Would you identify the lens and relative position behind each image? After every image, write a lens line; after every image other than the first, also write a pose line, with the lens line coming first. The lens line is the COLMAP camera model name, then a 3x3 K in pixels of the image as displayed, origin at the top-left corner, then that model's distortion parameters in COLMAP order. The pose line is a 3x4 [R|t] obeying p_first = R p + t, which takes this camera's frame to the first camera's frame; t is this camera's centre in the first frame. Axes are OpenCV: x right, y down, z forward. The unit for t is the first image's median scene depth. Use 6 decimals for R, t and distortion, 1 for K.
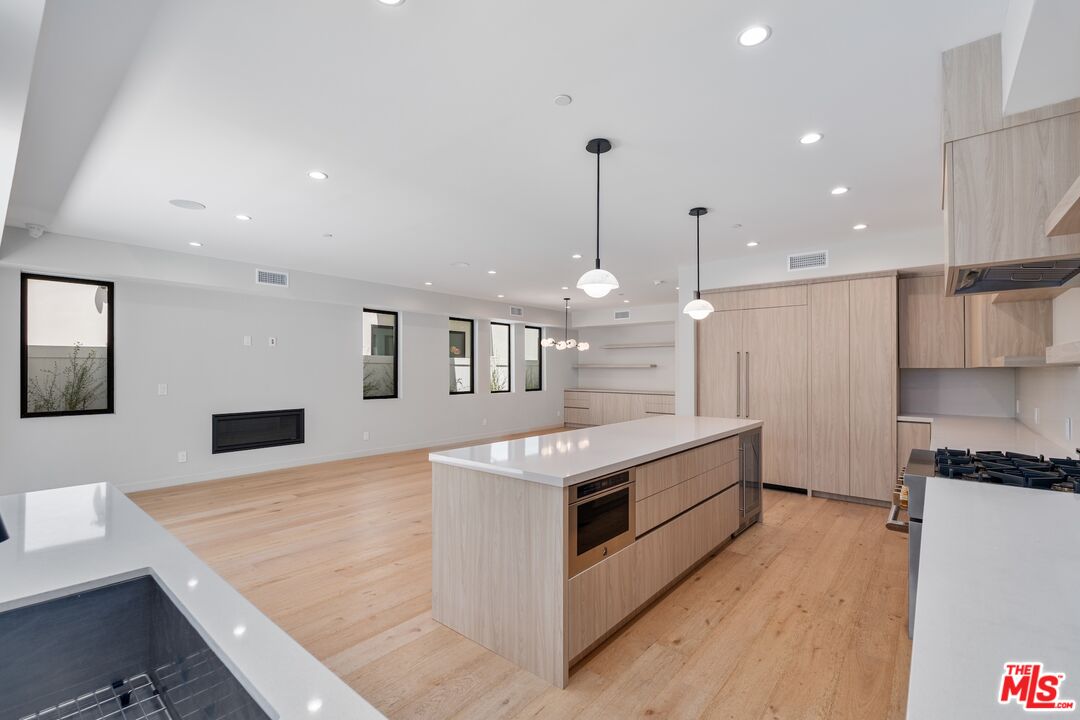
lens RADIAL K [[484.1, 0, 547.8], [0, 484.1, 368.8], [0, 0, 1]] dist [-0.002187, -0.000015]
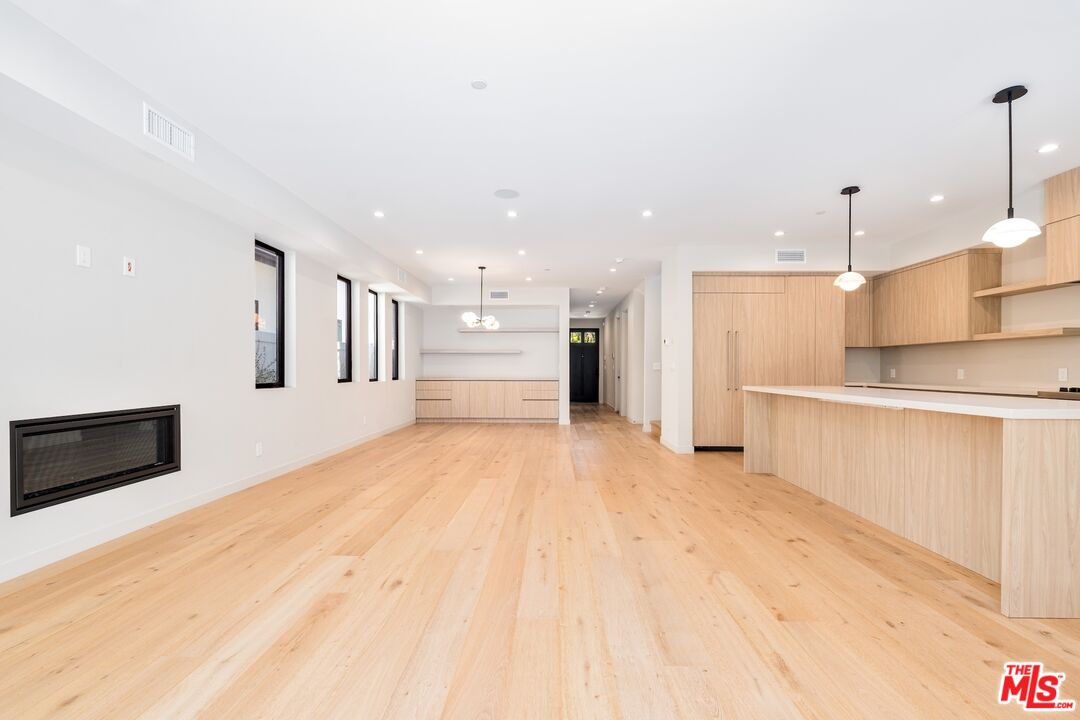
lens RADIAL K [[484.1, 0, 547.8], [0, 484.1, 368.8], [0, 0, 1]] dist [-0.002187, -0.000015]
pose [[0.780963, -0.000325, 0.624577, -0.661963], [-0.000051, 1.000000, 0.000584, 0.054097], [-0.624577, -0.000488, 0.780963, 0.428448]]
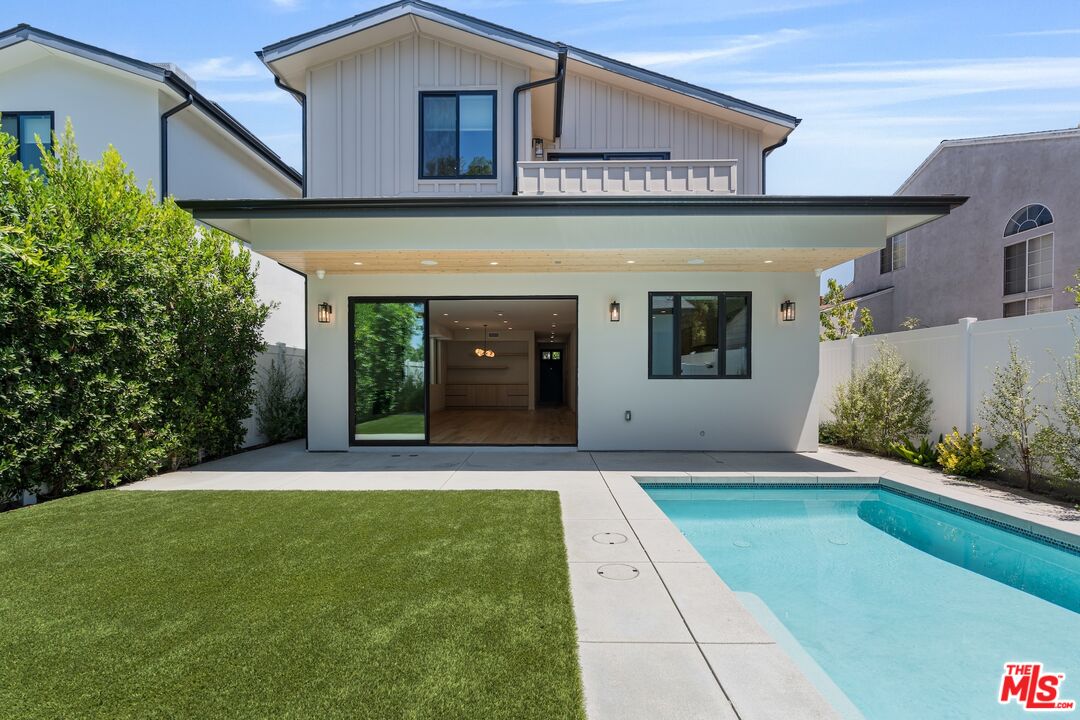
lens RADIAL K [[508.8, 0, 542.0], [0, 508.8, 382.0], [0, 0, 1]] dist [-0.002074, -0.000307]
pose [[0.779605, -0.008015, 0.626220, -1.489123], [0.002822, 0.999953, 0.009286, 0.055839], [-0.626265, -0.005472, 0.779591, -0.799878]]
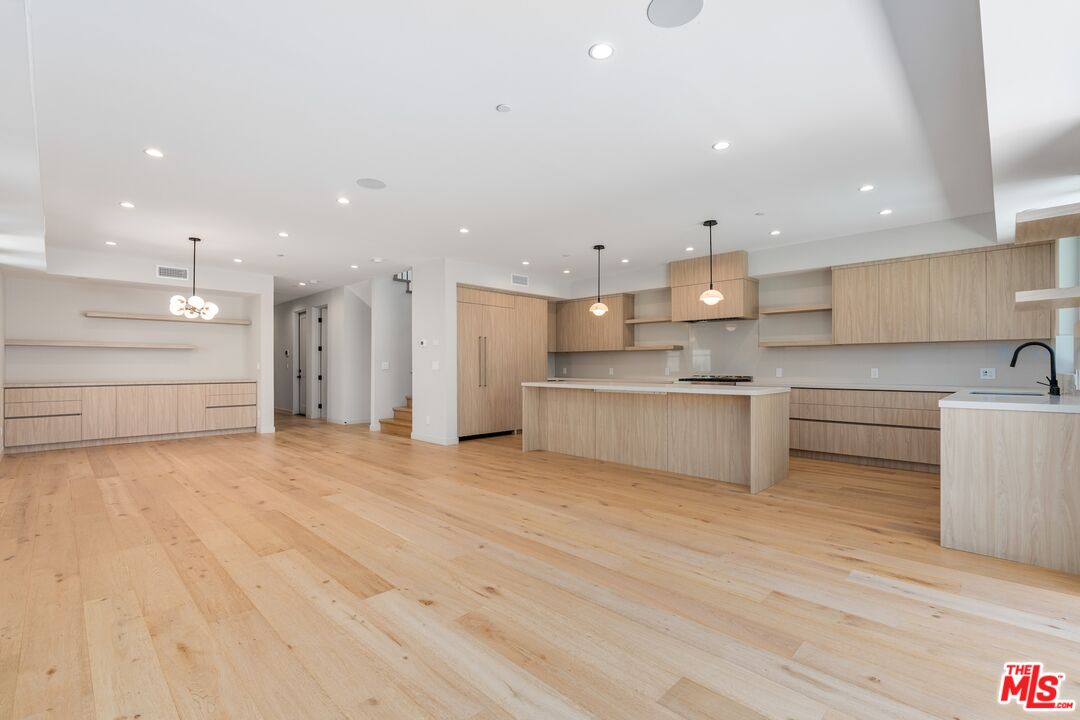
lens RADIAL K [[475.2, 0, 540.0], [0, 475.2, 360.0], [0, 0, 1]] dist [-0.004597, 0.000154]
pose [[0.085813, 0.010638, 0.996255, -0.931062], [0.000921, 0.999942, -0.010757, 0.045429], [-0.996311, 0.001841, 0.085798, 0.786274]]
